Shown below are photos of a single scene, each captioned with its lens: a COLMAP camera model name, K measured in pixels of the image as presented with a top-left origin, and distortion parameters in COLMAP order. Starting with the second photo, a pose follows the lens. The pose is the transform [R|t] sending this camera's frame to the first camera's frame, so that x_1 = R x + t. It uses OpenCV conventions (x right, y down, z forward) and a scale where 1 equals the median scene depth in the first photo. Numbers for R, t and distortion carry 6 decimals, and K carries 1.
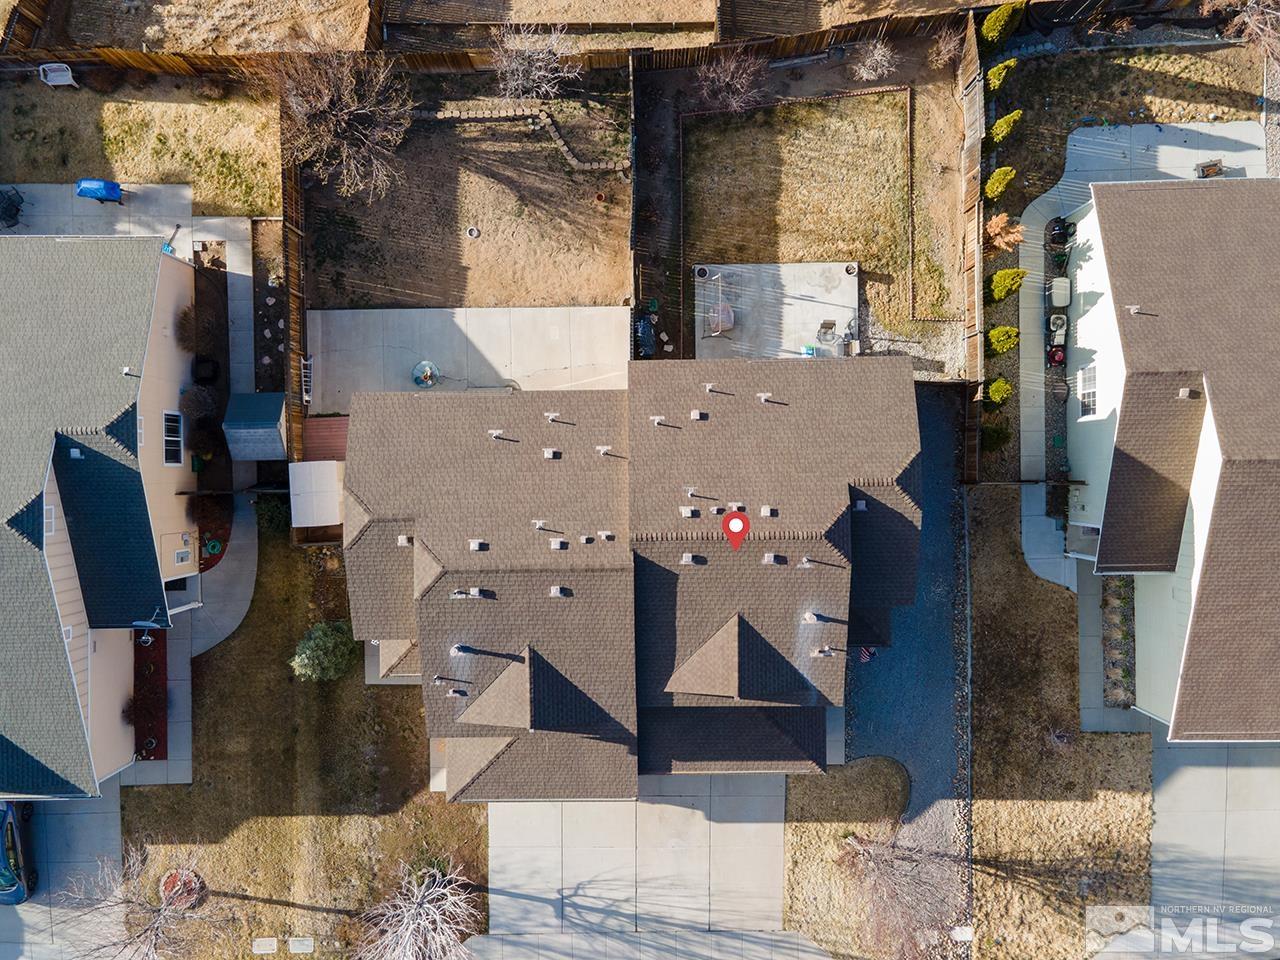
lens RADIAL K [[919.1, 0, 635.5], [0, 919.1, 475.0], [0, 0, 1]] dist [0.001952, 0.051823]
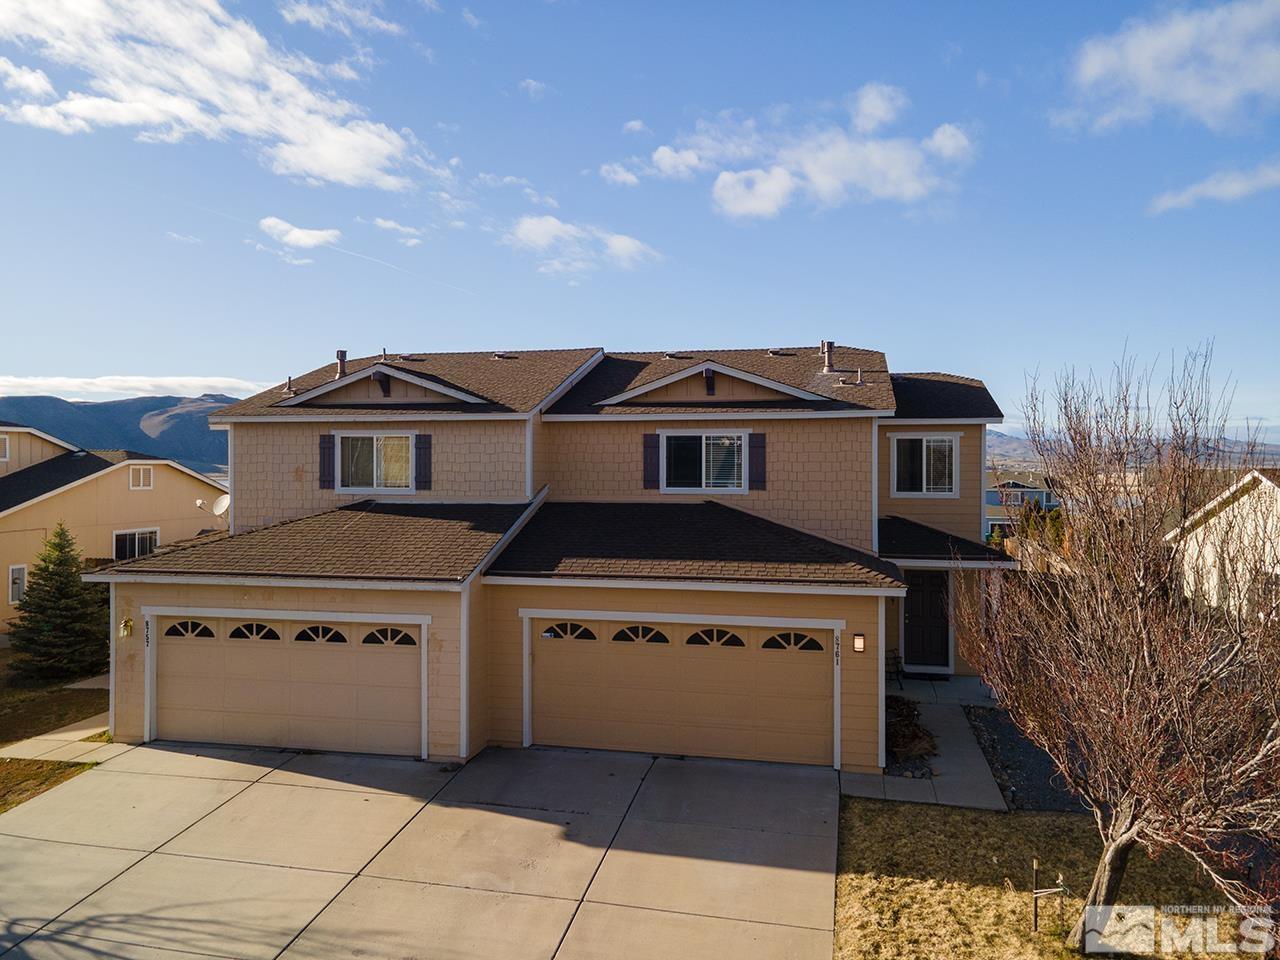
lens RADIAL K [[919.1, 0, 635.5], [0, 919.1, 475.0], [0, 0, 1]] dist [0.001952, 0.051823]
pose [[0.973197, 0.018028, -0.229267, 0.164036], [-0.229480, 0.010774, -0.973254, 0.690950], [-0.015076, 0.999779, 0.014622, 0.856905]]
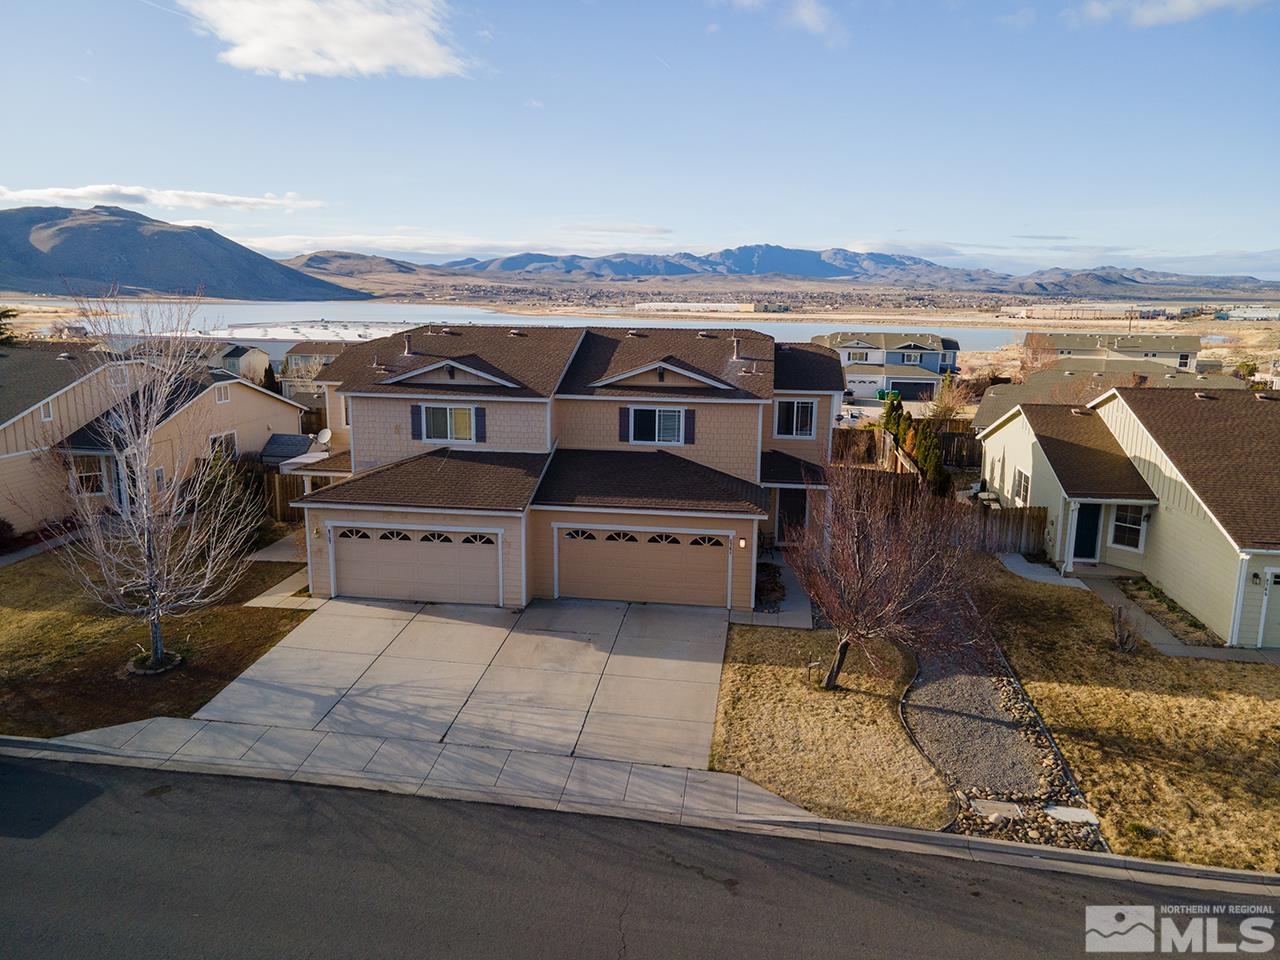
lens RADIAL K [[919.1, 0, 635.5], [0, 919.1, 475.0], [0, 0, 1]] dist [0.001952, 0.051823]
pose [[0.987446, 0.057225, -0.147229, 0.187782], [-0.155617, 0.192479, -0.968884, 0.982217], [-0.027106, 0.979631, 0.198968, 0.741622]]
